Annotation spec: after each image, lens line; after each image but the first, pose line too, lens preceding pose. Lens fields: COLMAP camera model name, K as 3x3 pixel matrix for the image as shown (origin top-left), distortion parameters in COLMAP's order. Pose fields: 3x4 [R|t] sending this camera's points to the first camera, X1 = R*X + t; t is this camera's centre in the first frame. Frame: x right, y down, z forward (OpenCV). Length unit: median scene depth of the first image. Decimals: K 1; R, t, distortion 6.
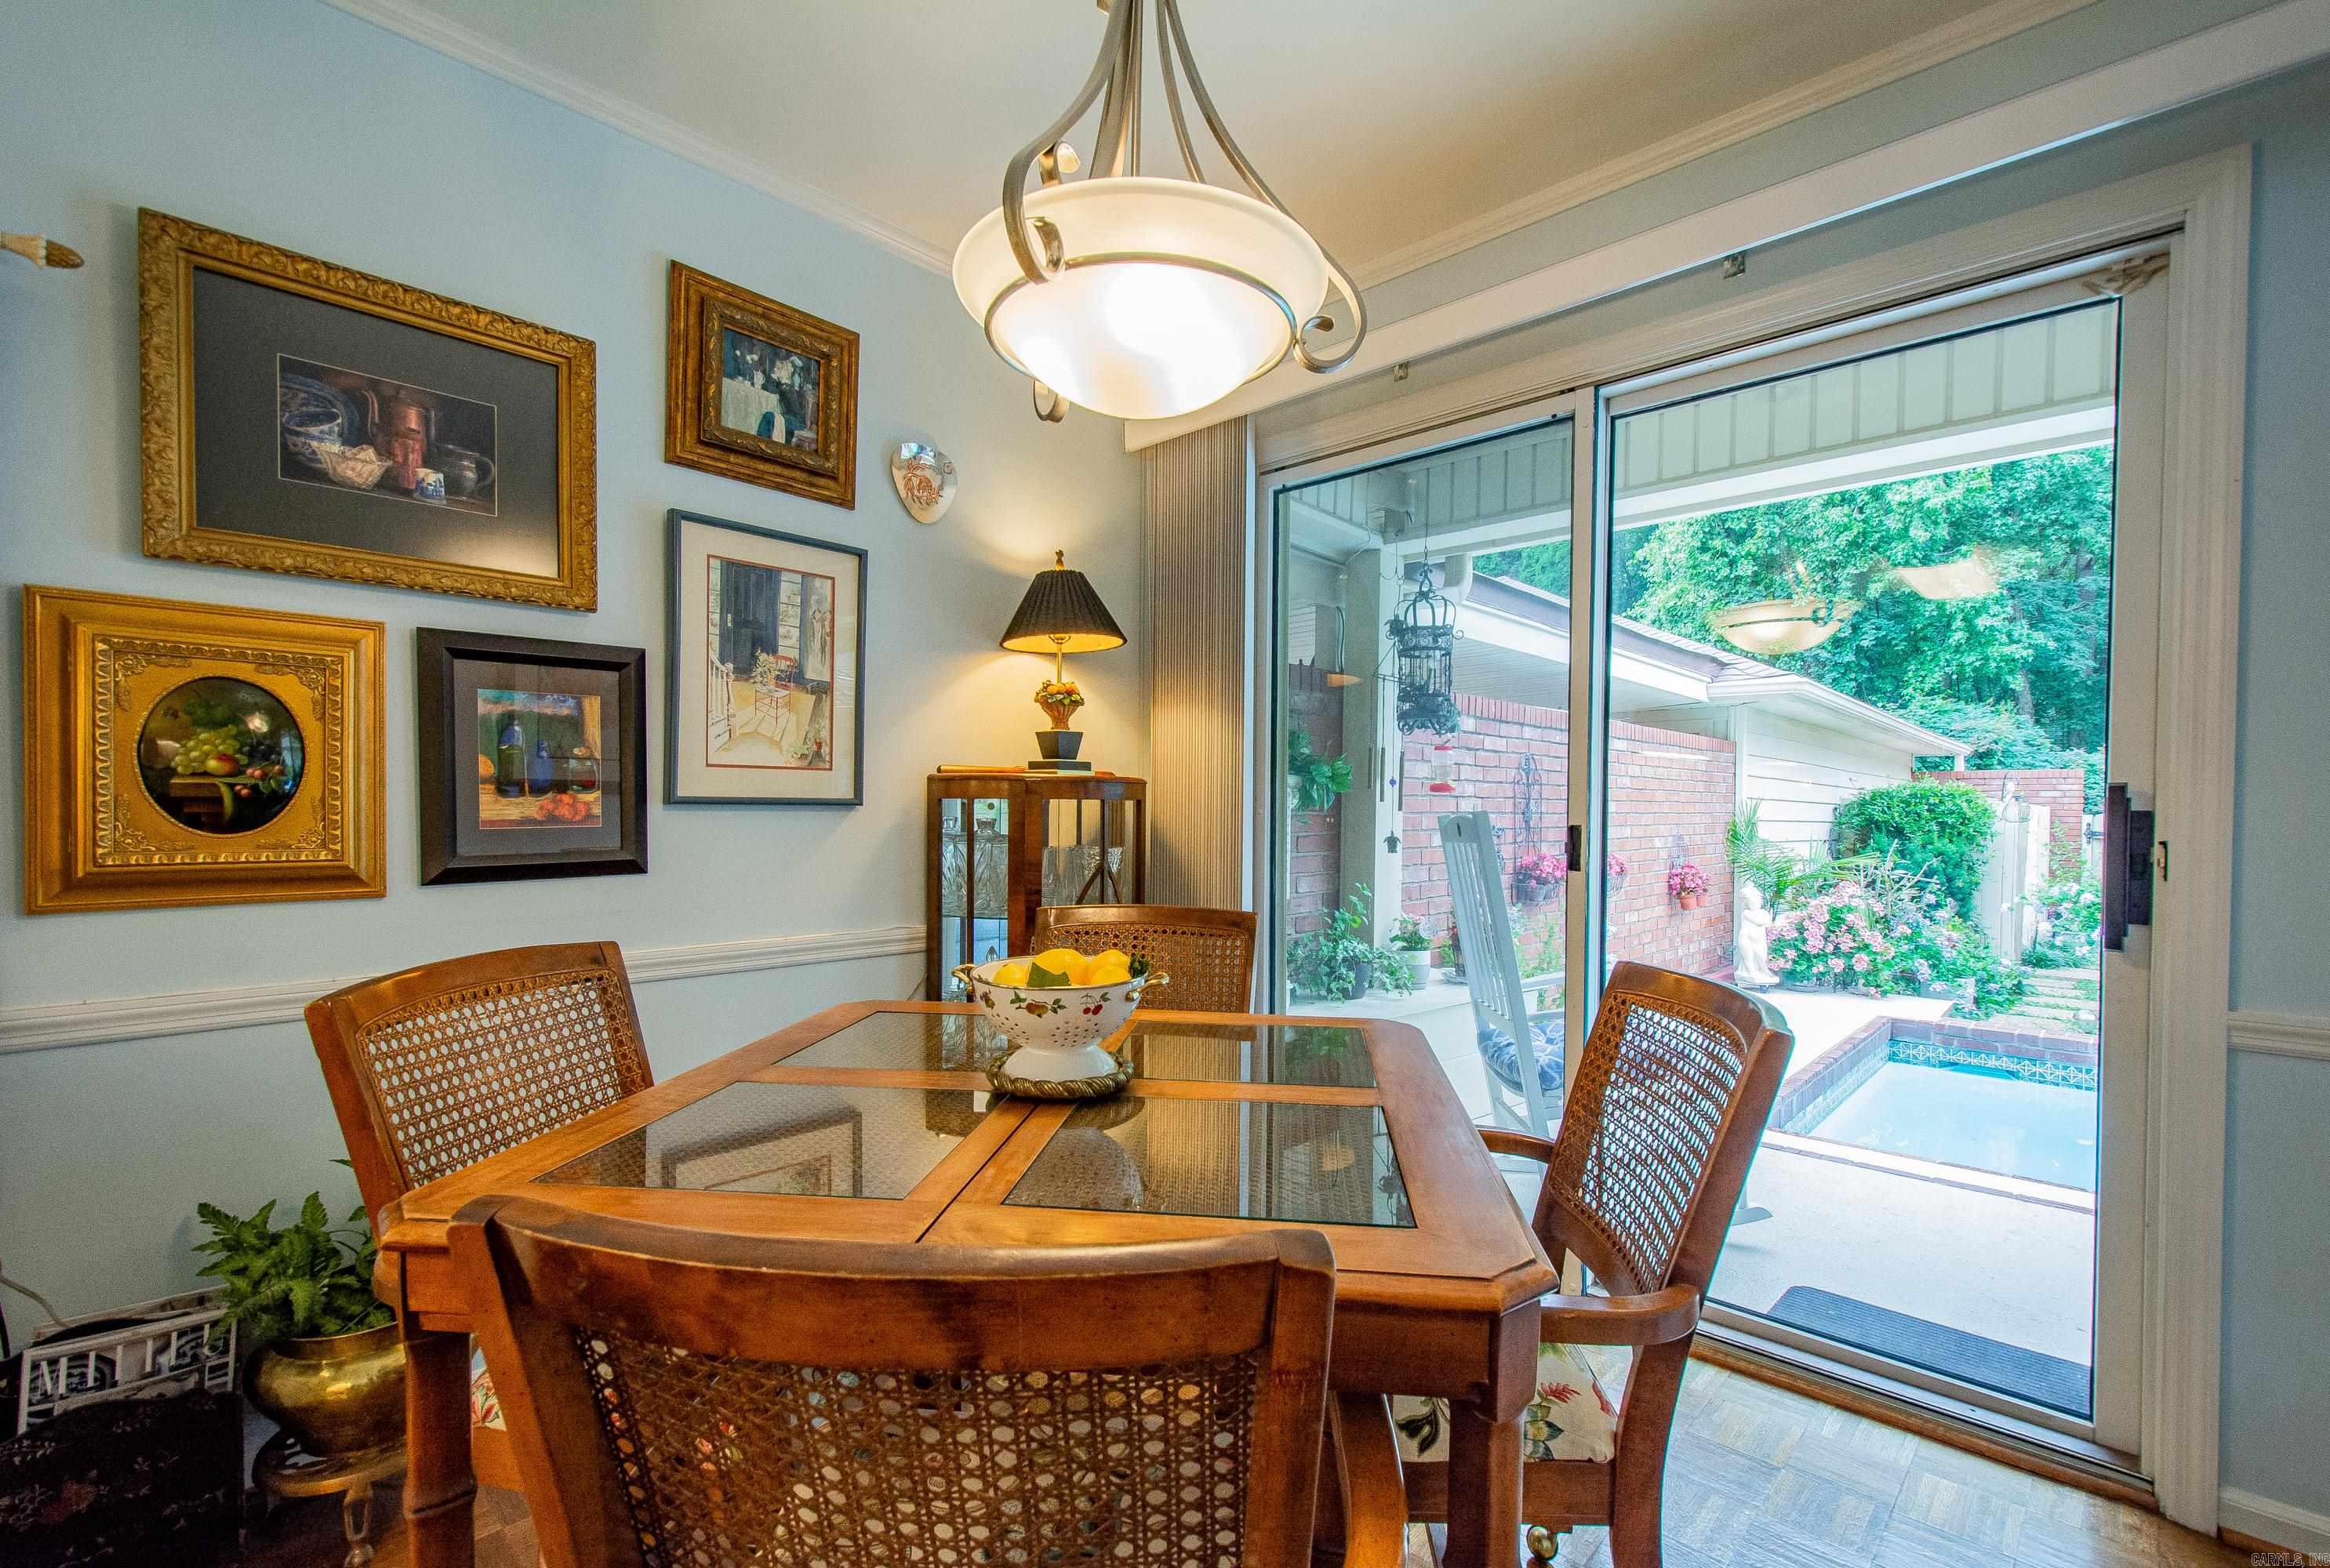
lens RADIAL K [[1044.5, 0, 1209.8], [0, 1044.5, 823.2], [0, 0, 1]] dist [-0.000864, 0.000545]
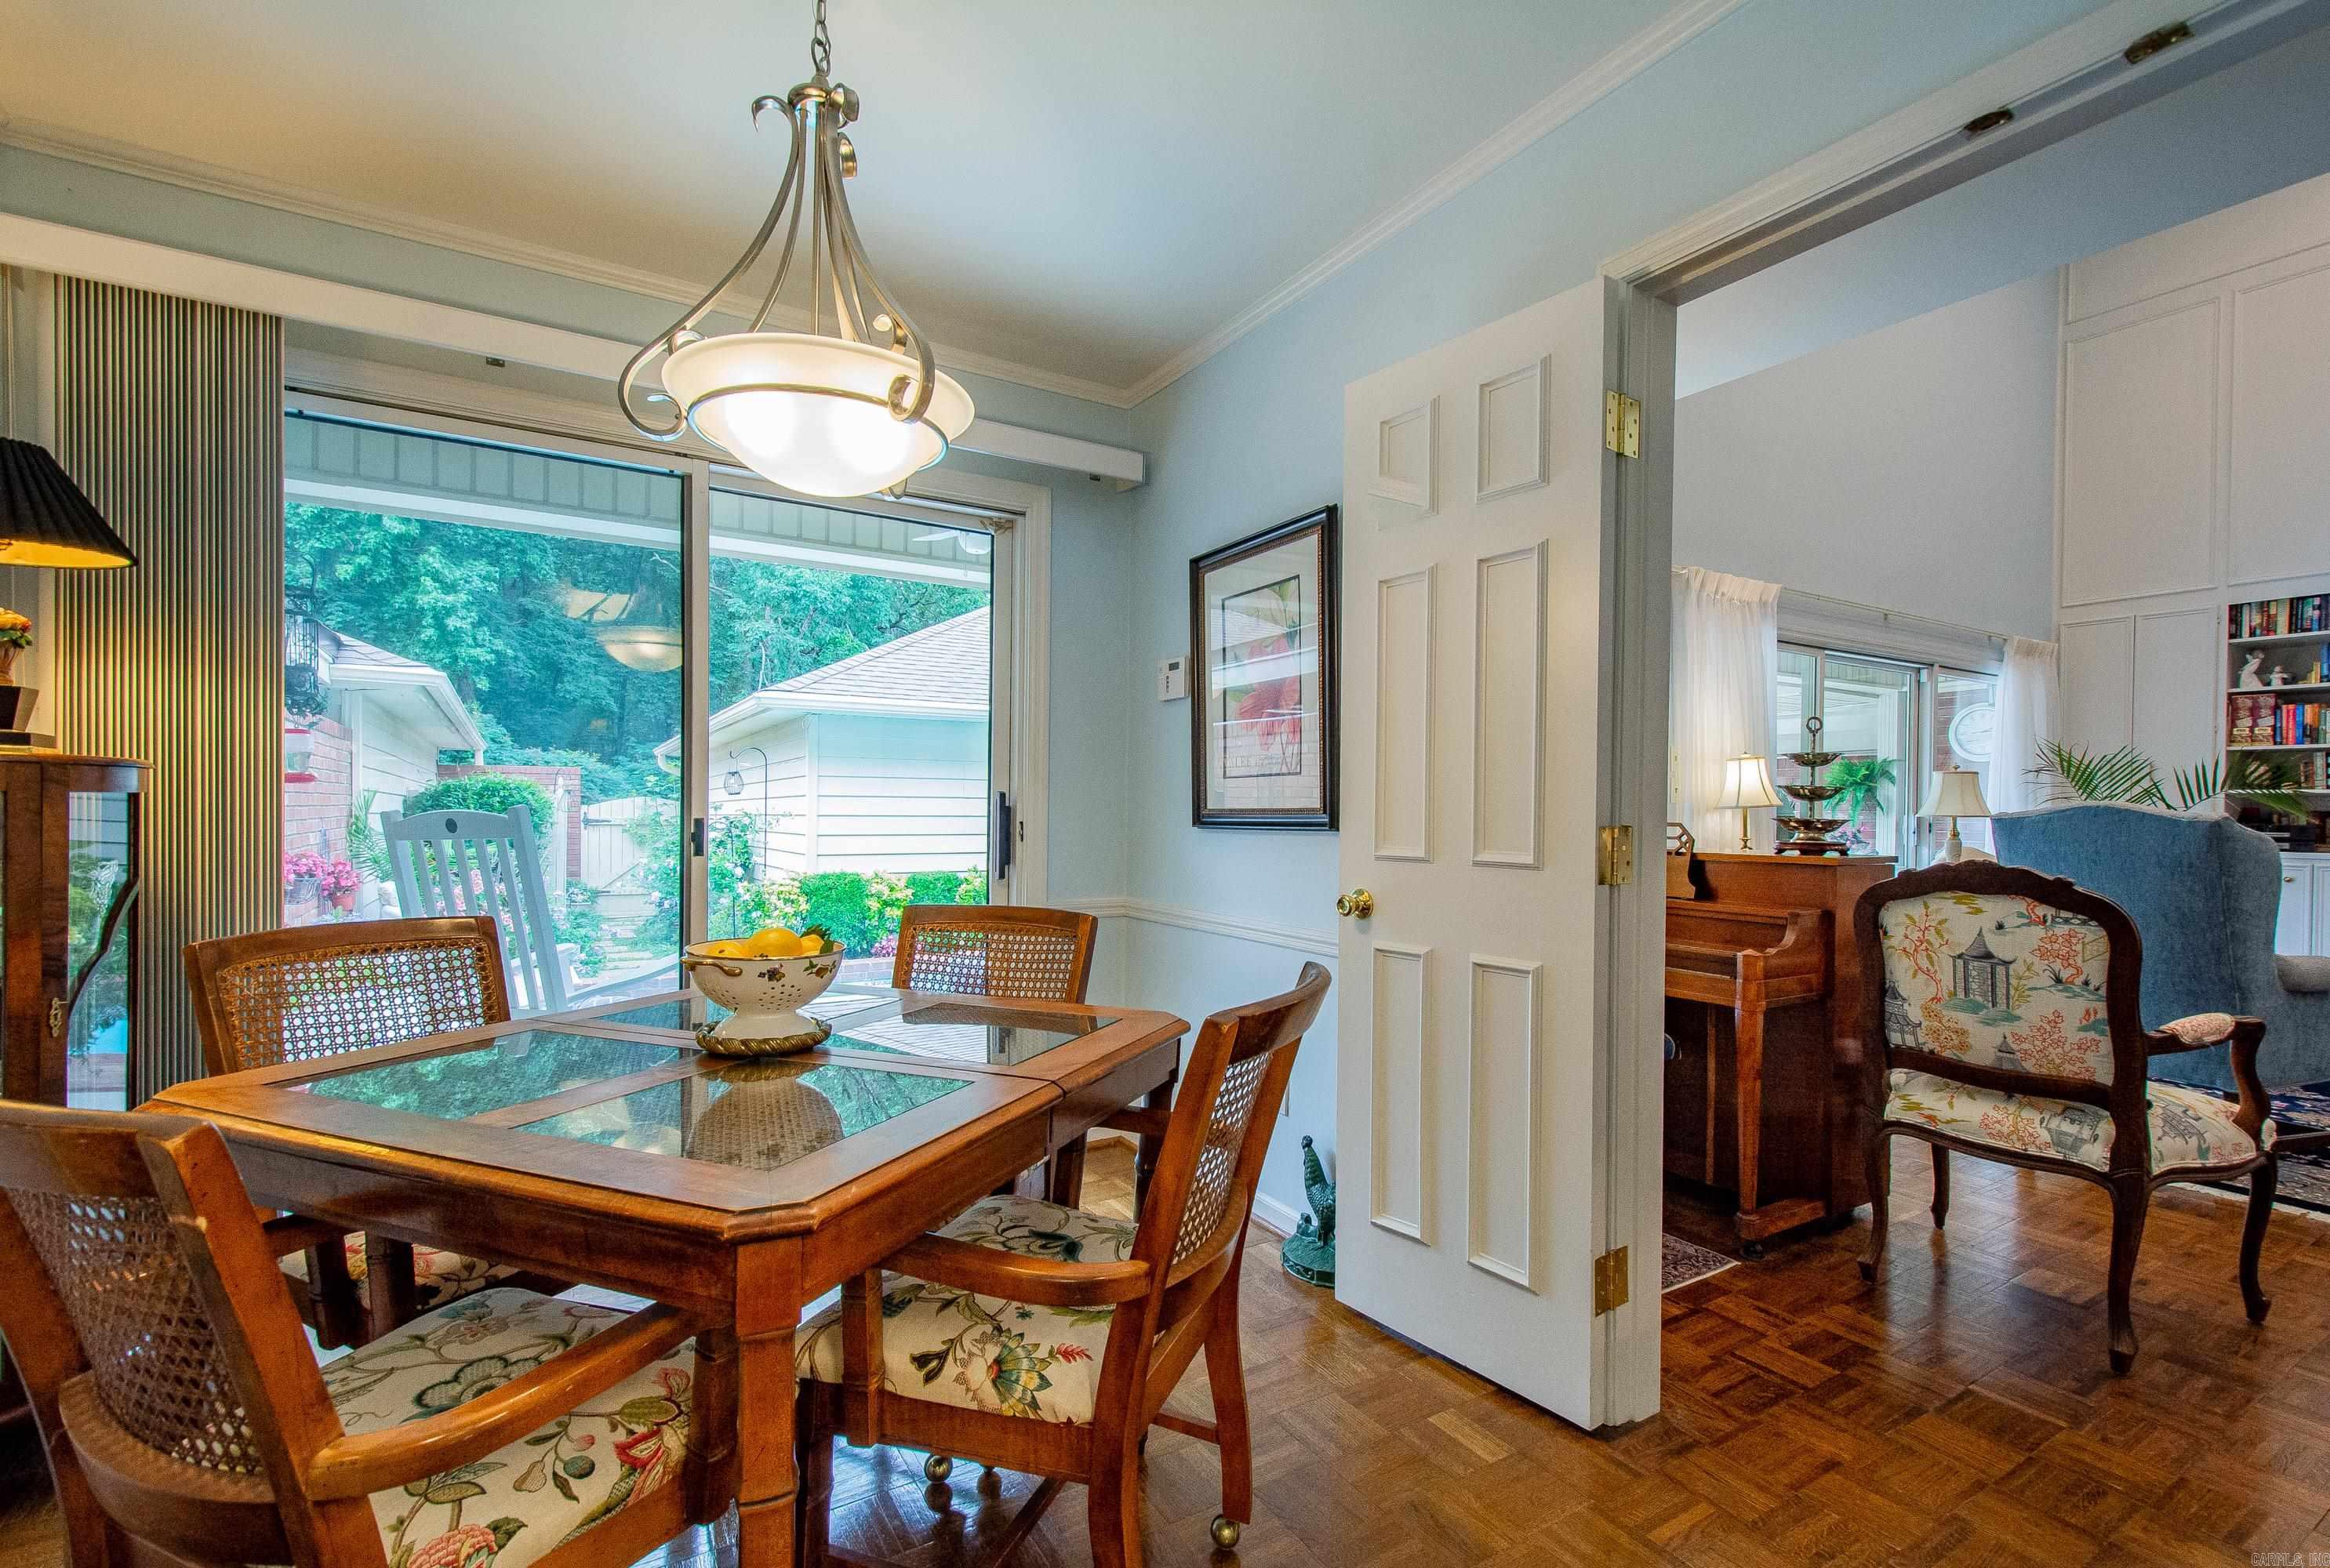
lens RADIAL K [[1044.5, 0, 1160.6], [0, 1044.5, 816.5], [0, 0, 1]] dist [-0.000864, 0.000545]
pose [[0.285451, -0.012410, 0.958313, -0.572897], [0.009849, 0.999901, 0.010015, -0.004804], [-0.958343, 0.006580, 0.285545, 0.110818]]
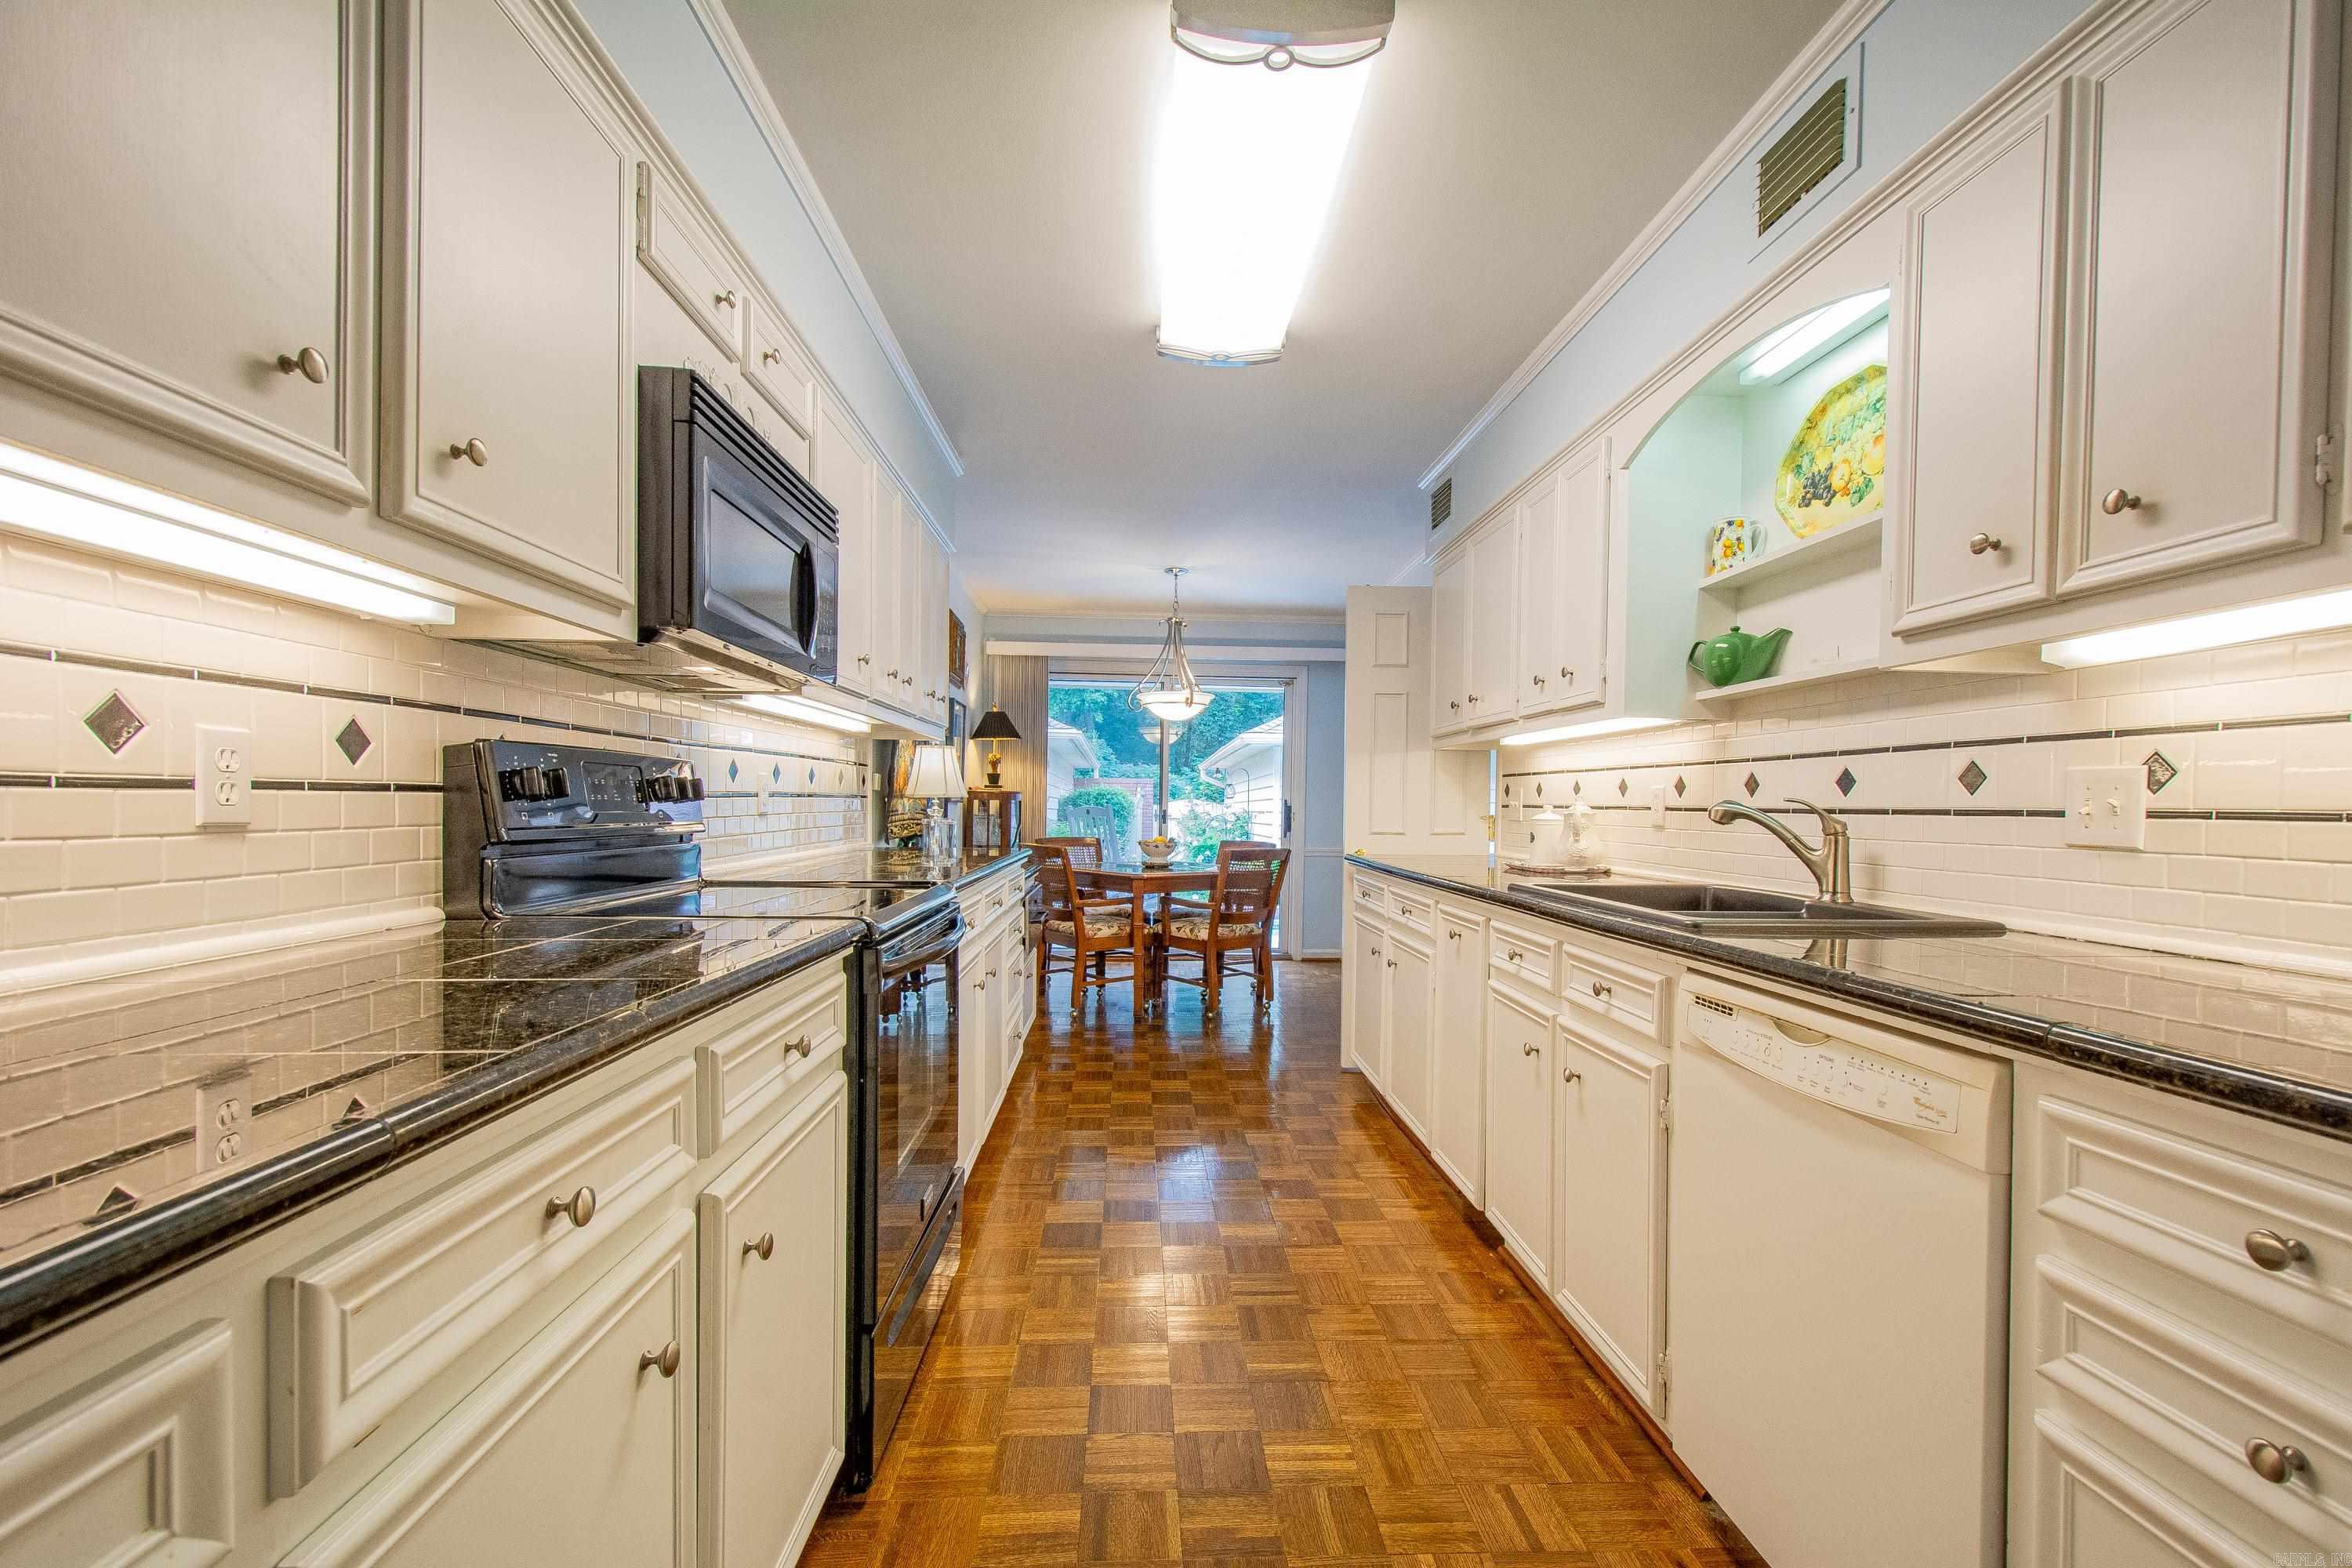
lens RADIAL K [[1027.8, 0, 1170.1], [0, 1027.8, 798.0], [0, 0, 1]] dist [0.019647, -0.007764]
pose [[0.714089, 0.006200, 0.700027, -1.642913], [0.003292, 0.999920, -0.012215, 0.005485], [-0.700047, 0.011027, 0.714012, -1.148996]]
